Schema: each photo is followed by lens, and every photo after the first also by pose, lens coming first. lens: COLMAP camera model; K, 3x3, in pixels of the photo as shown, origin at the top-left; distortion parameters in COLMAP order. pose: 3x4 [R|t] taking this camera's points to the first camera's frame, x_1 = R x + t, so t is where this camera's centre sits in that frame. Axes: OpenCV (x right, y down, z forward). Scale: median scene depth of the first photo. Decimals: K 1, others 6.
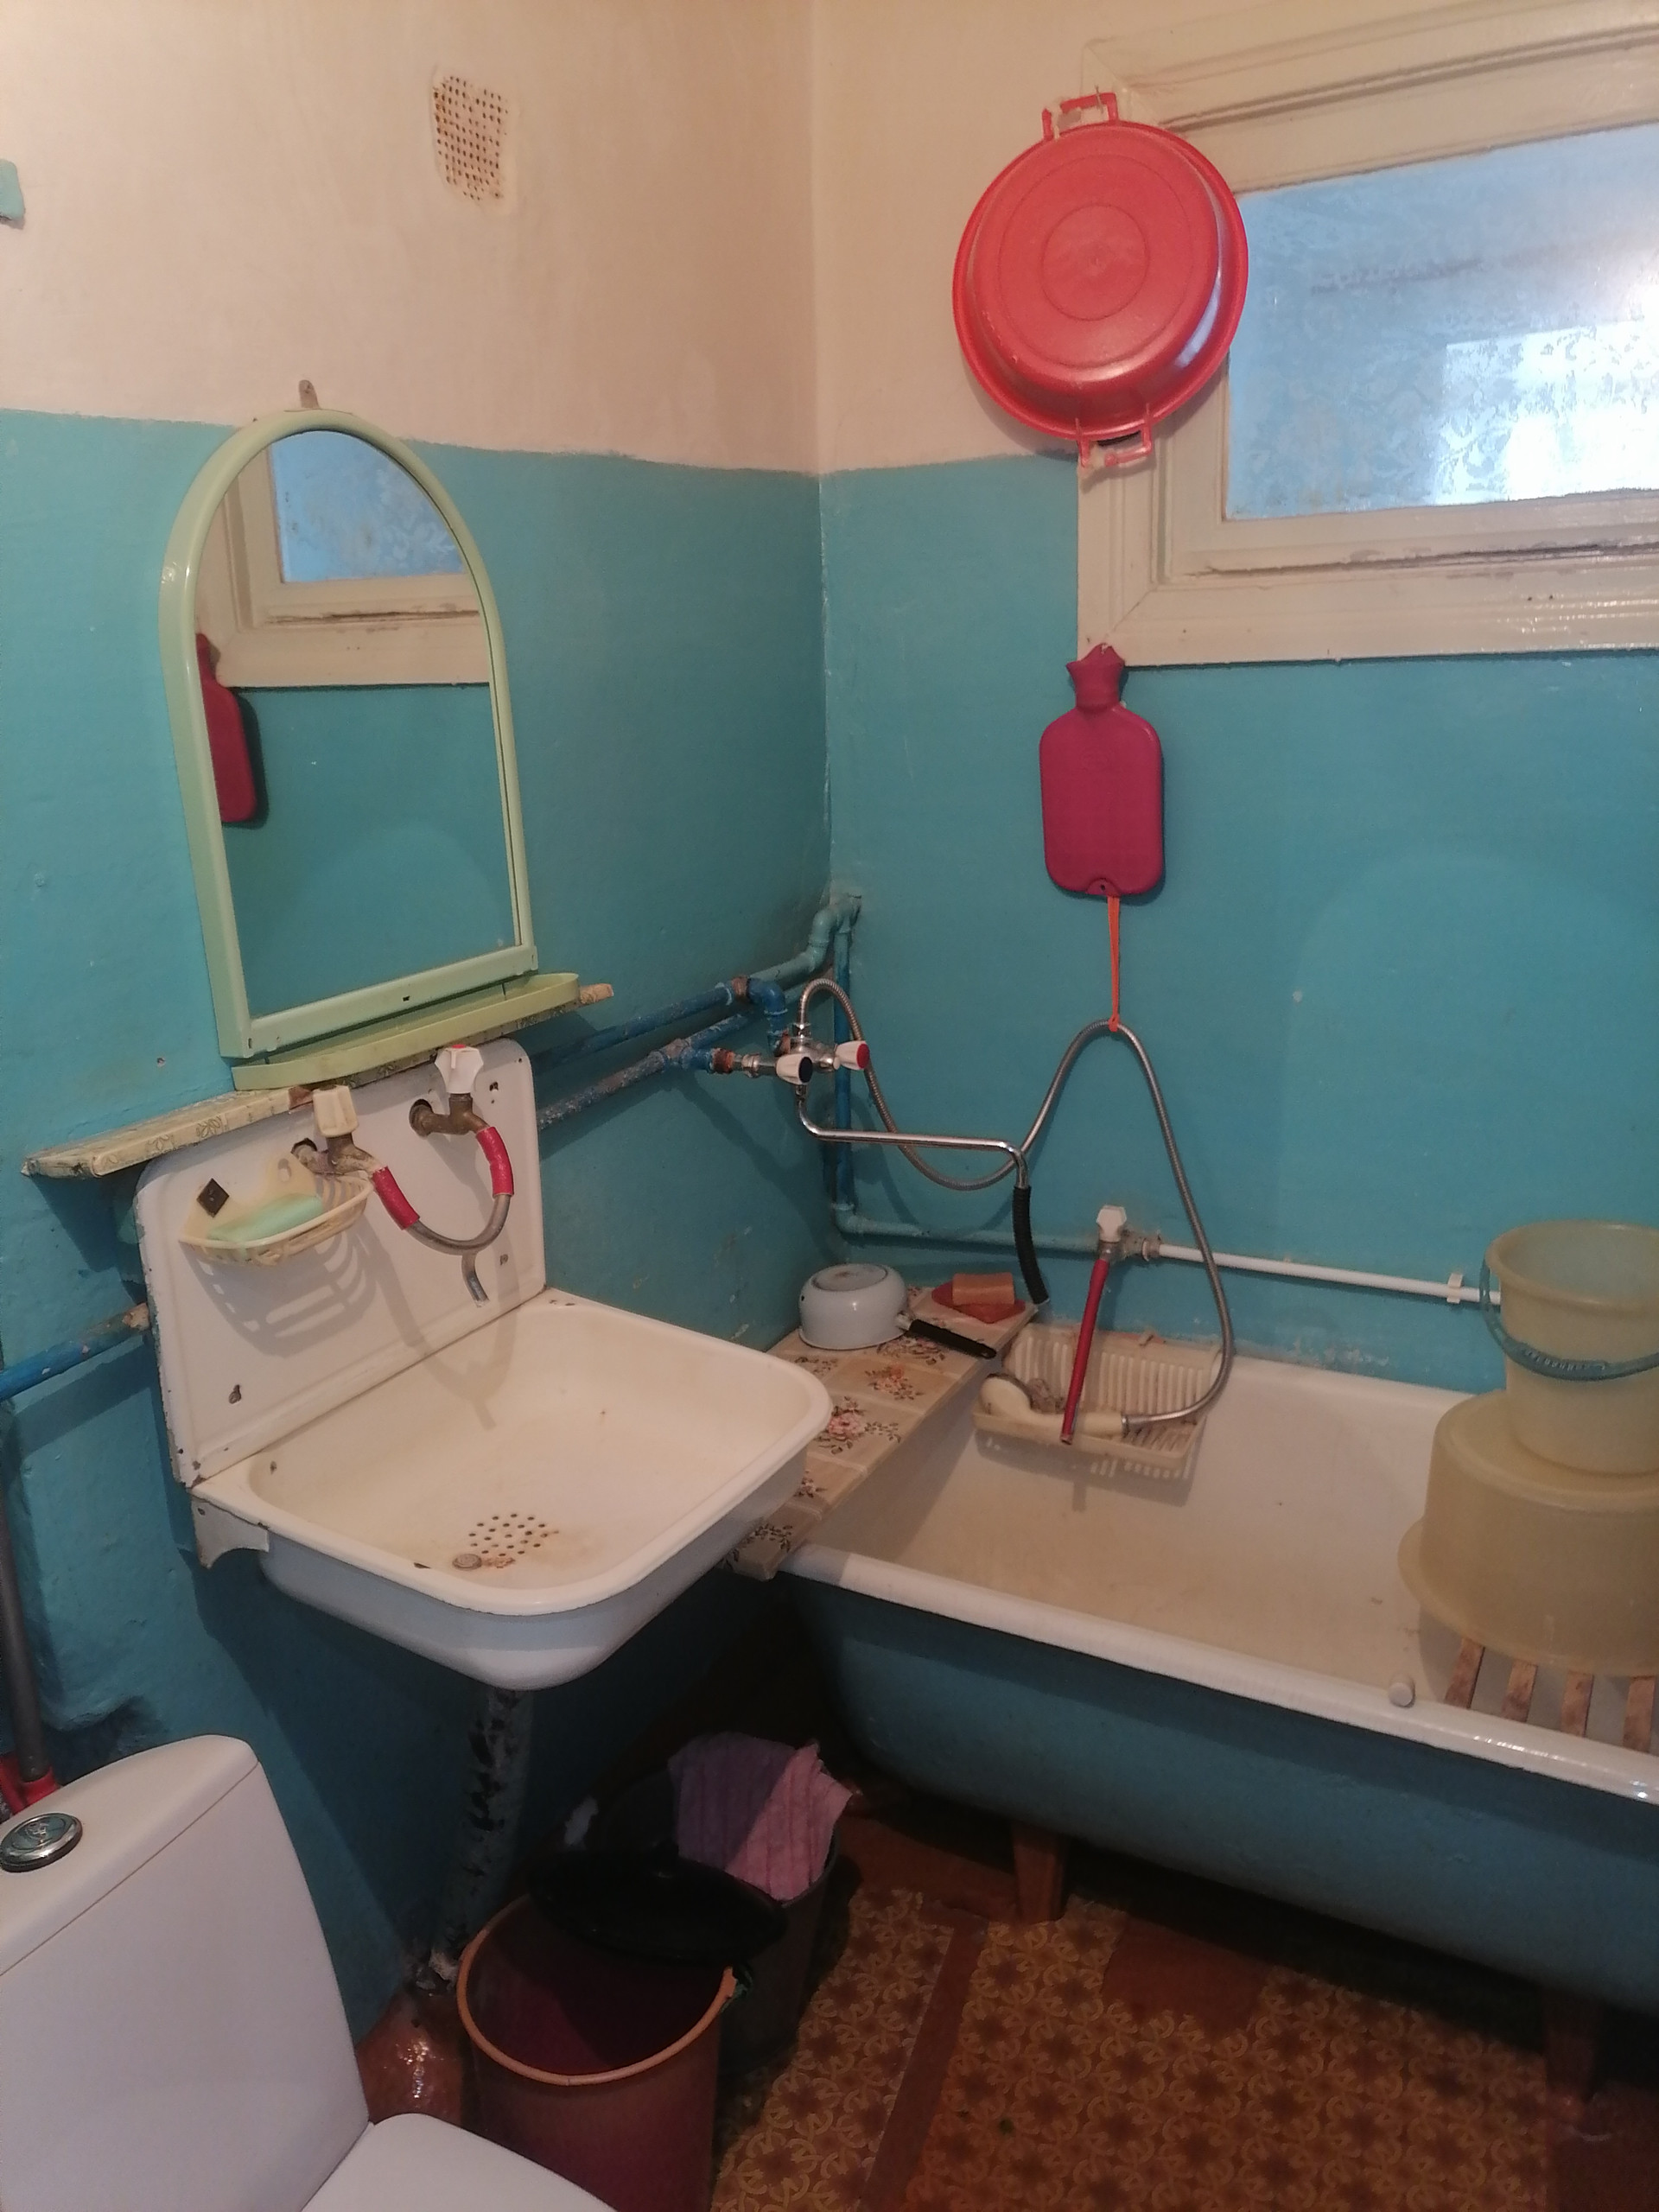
lens RADIAL K [[1653.2, 0, 818.9], [0, 1653.2, 1112.1], [0, 0, 1]] dist [0.012582, -0.005766]
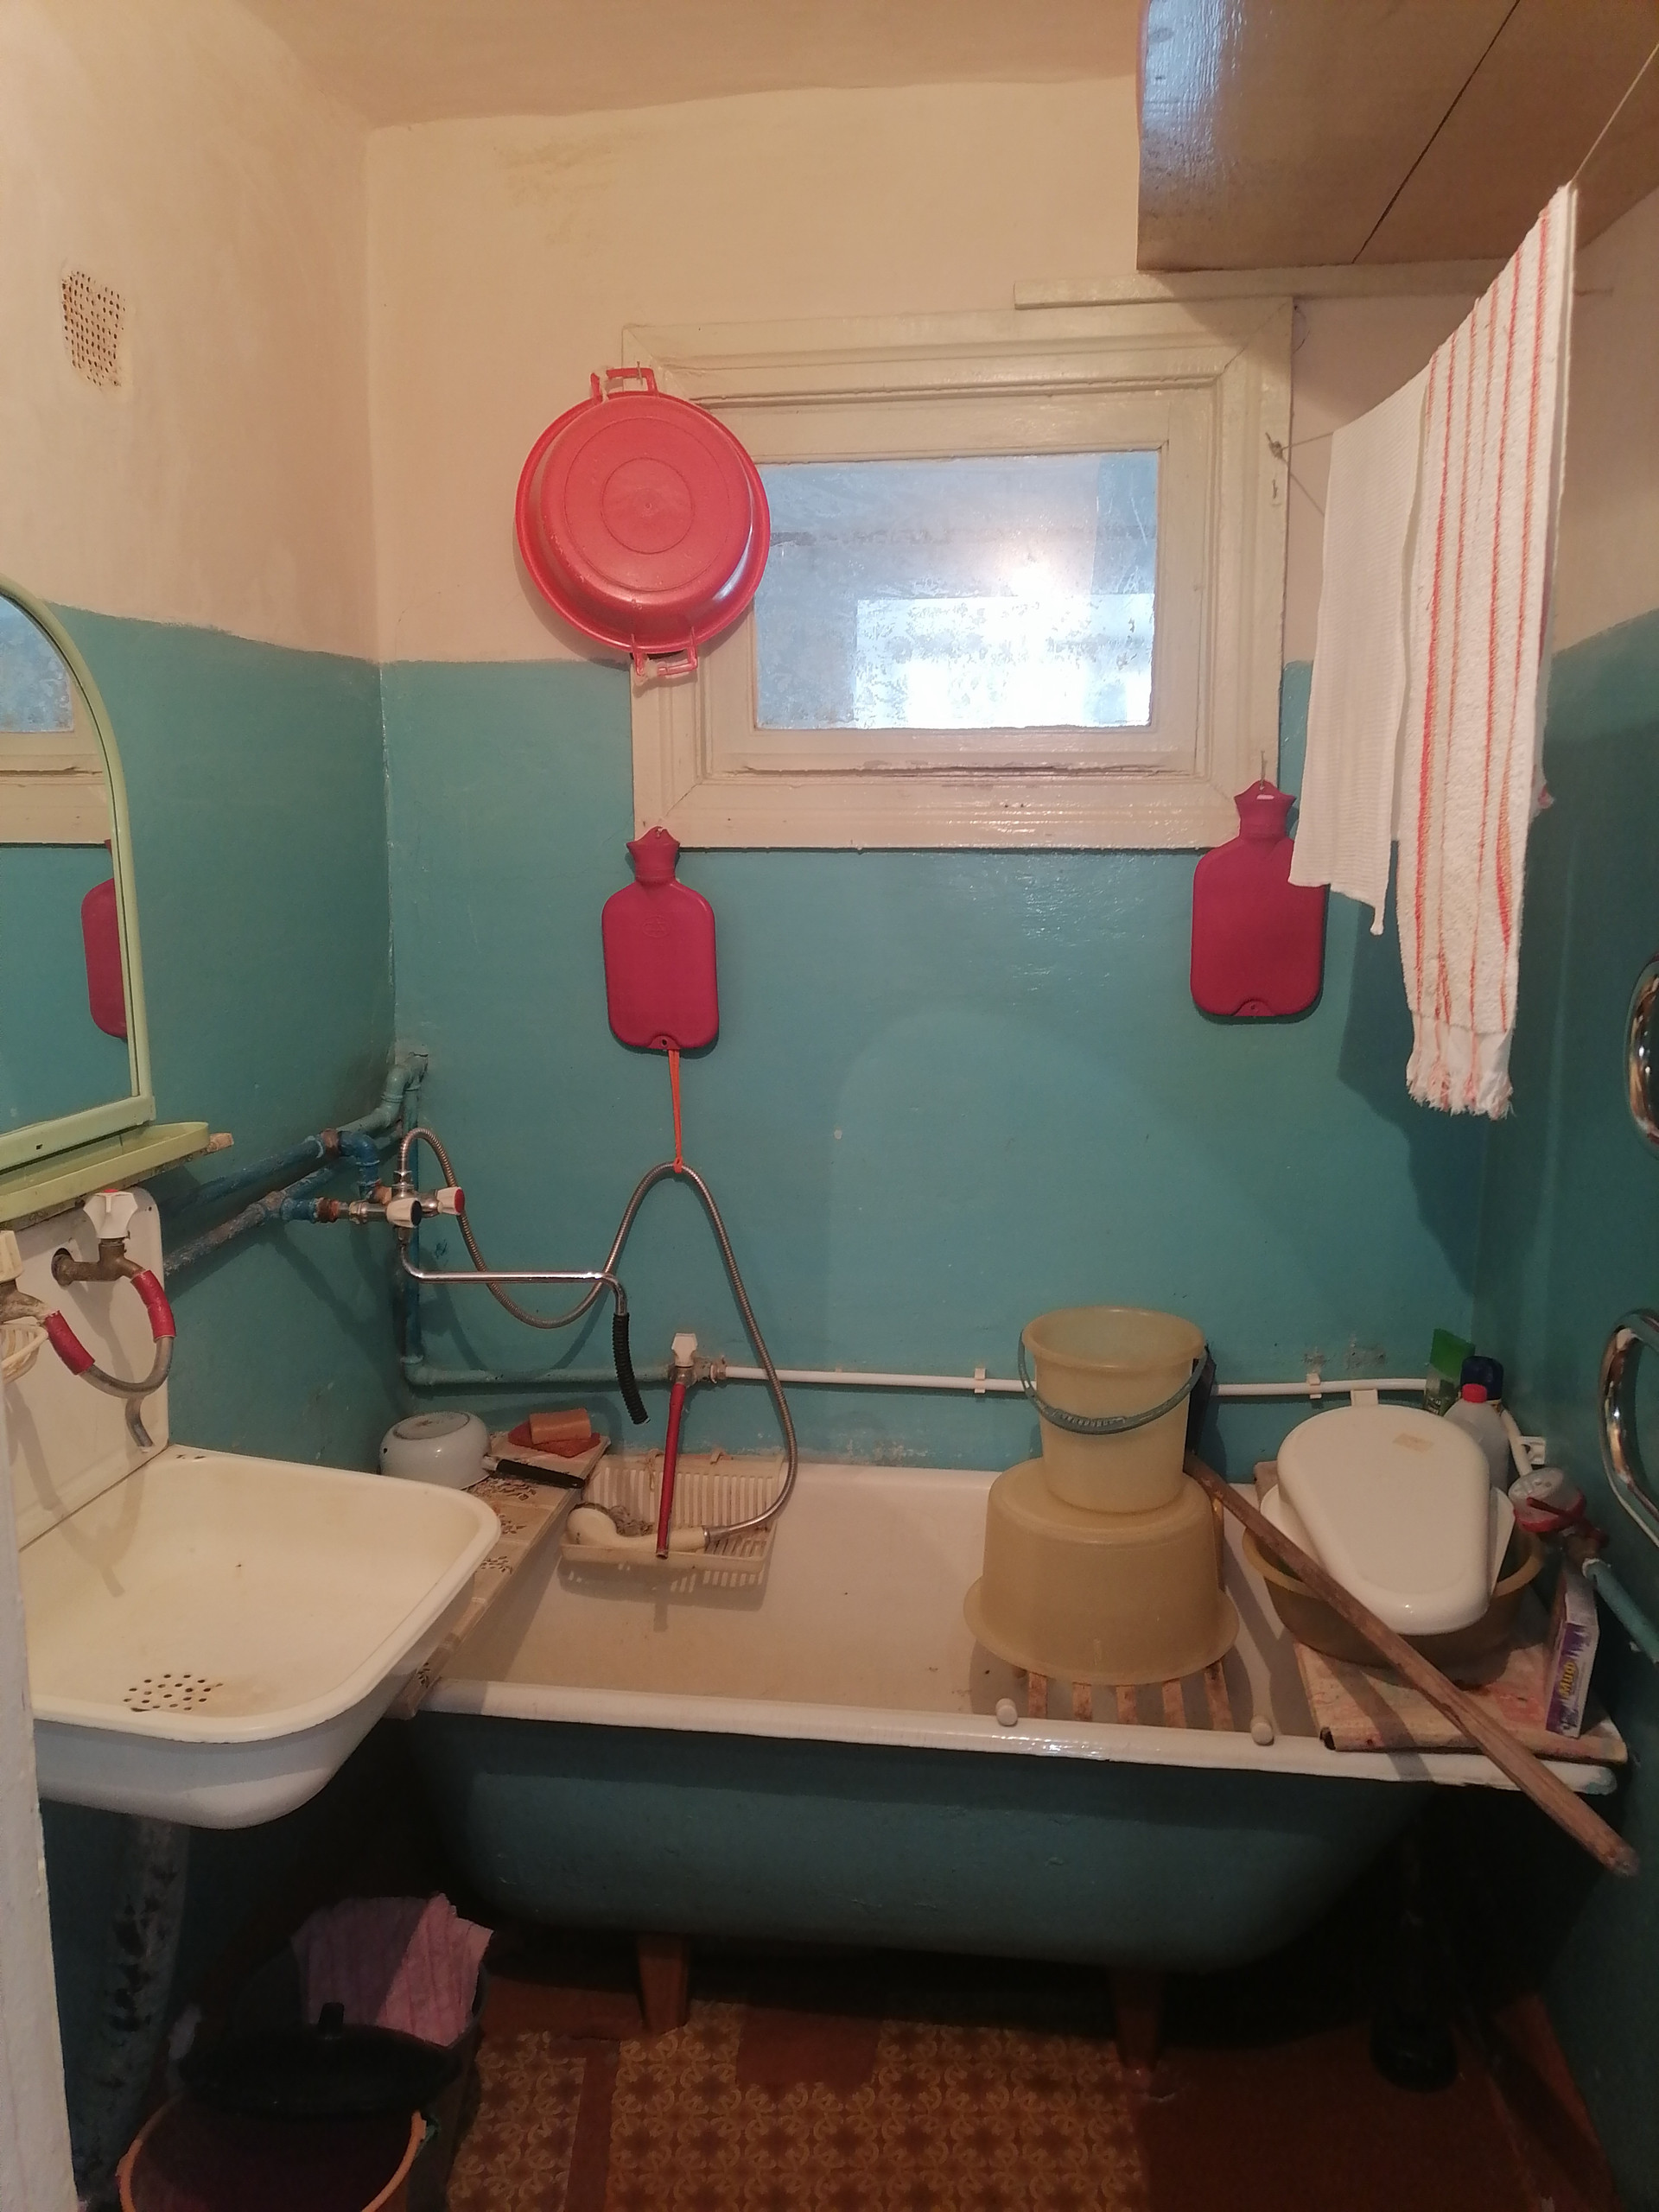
lens RADIAL K [[1653.2, 0, 841.7], [0, 1653.2, 1104.8], [0, 0, 1]] dist [0.012582, -0.005766]
pose [[0.929599, -0.020286, 0.368013, -0.138535], [0.063545, 0.992354, -0.105812, 0.033023], [-0.363053, 0.121748, 0.923780, -0.065640]]
